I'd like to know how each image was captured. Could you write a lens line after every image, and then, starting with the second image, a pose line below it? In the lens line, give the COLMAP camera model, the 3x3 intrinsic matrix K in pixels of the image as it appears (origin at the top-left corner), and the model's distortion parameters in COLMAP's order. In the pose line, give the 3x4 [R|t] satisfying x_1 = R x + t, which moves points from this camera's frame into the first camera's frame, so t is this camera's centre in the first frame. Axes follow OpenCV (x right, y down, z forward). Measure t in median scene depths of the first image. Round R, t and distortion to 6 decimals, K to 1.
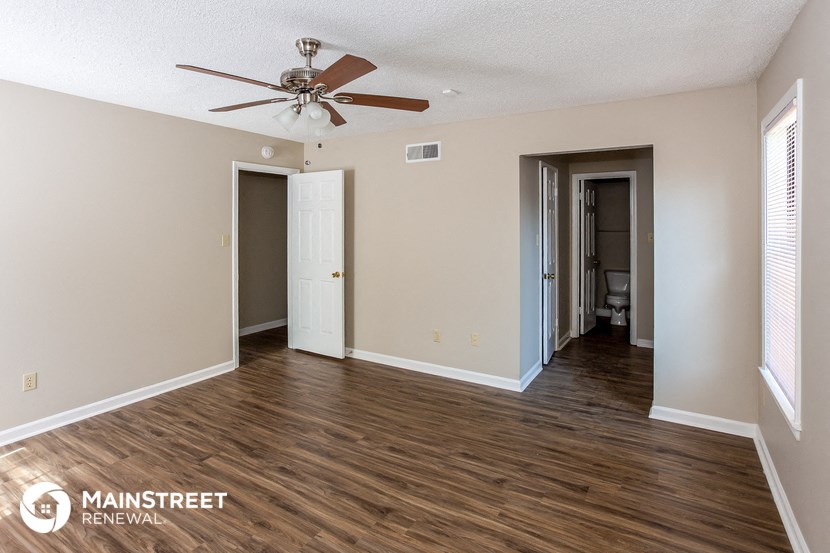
lens RADIAL K [[427.3, 0, 413.6], [0, 427.3, 269.6], [0, 0, 1]] dist [0.000555, 0.000508]
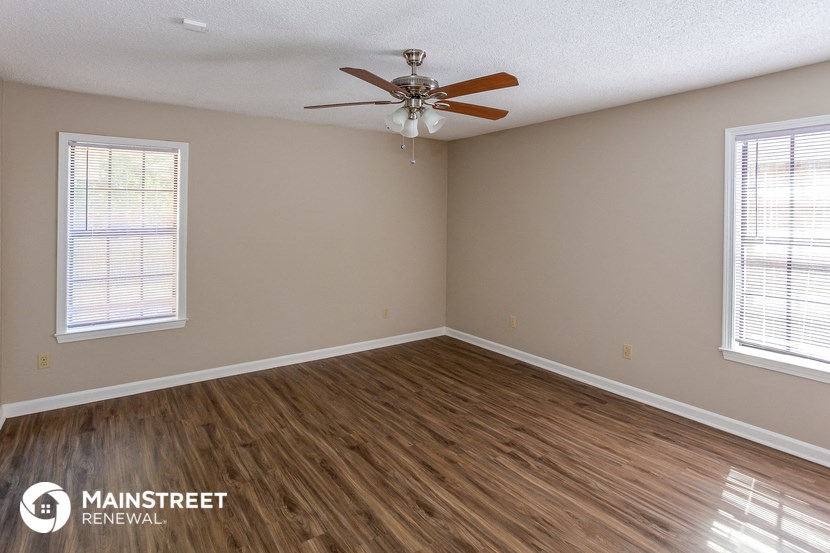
lens RADIAL K [[427.3, 0, 413.6], [0, 427.3, 269.6], [0, 0, 1]] dist [0.000555, 0.000508]
pose [[-0.923551, -0.048145, 0.380443, -0.622345], [0.038455, 0.975460, 0.216794, -0.181692], [-0.381544, 0.214850, -0.899035, 1.810598]]
